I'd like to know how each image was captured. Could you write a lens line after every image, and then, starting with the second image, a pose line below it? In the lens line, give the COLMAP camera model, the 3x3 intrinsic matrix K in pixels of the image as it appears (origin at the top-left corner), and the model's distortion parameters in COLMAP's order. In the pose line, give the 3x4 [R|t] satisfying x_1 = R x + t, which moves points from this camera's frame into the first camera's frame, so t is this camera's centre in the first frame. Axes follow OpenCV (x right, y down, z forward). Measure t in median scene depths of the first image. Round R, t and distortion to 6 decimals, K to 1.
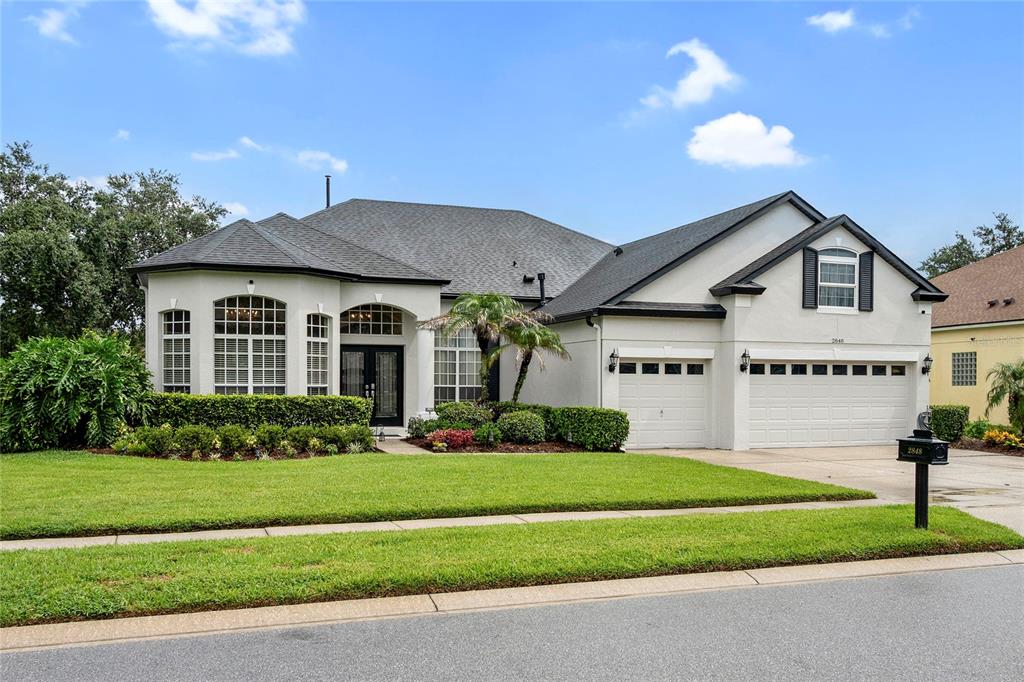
lens RADIAL K [[675.8, 0, 517.0], [0, 675.8, 334.7], [0, 0, 1]] dist [-0.000727, 0.003240]
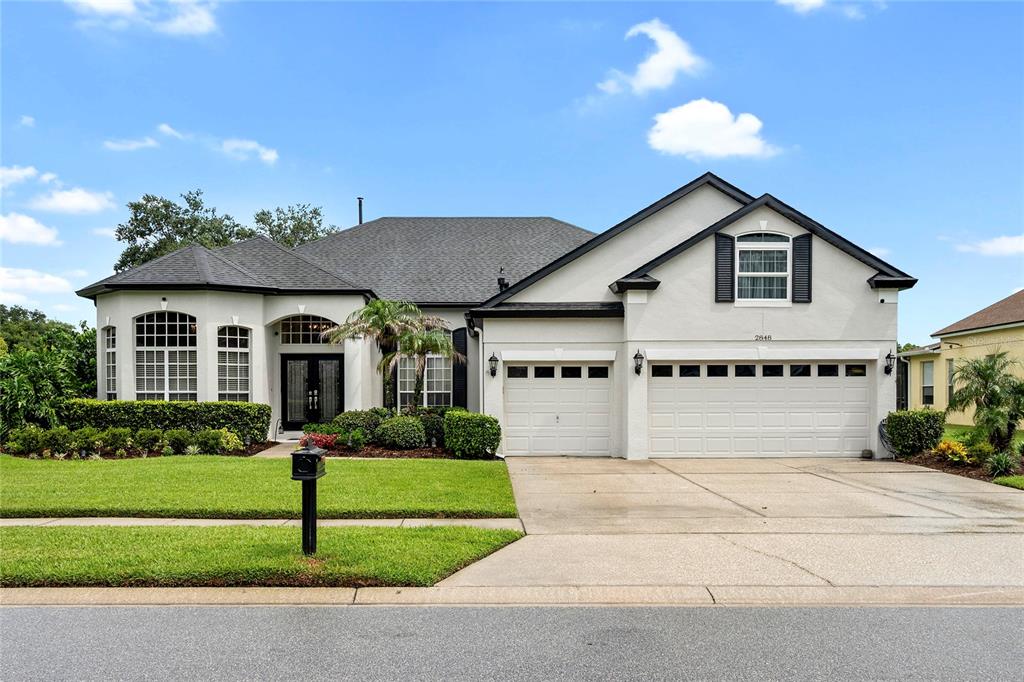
lens RADIAL K [[649.7, 0, 512.0], [0, 649.7, 341.4], [0, 0, 1]] dist [-0.004489, -0.000604]
pose [[0.966294, -0.025928, -0.256133, 0.382629], [0.025742, 0.999660, -0.004079, 0.009158], [0.256152, -0.002652, 0.966633, 0.101101]]
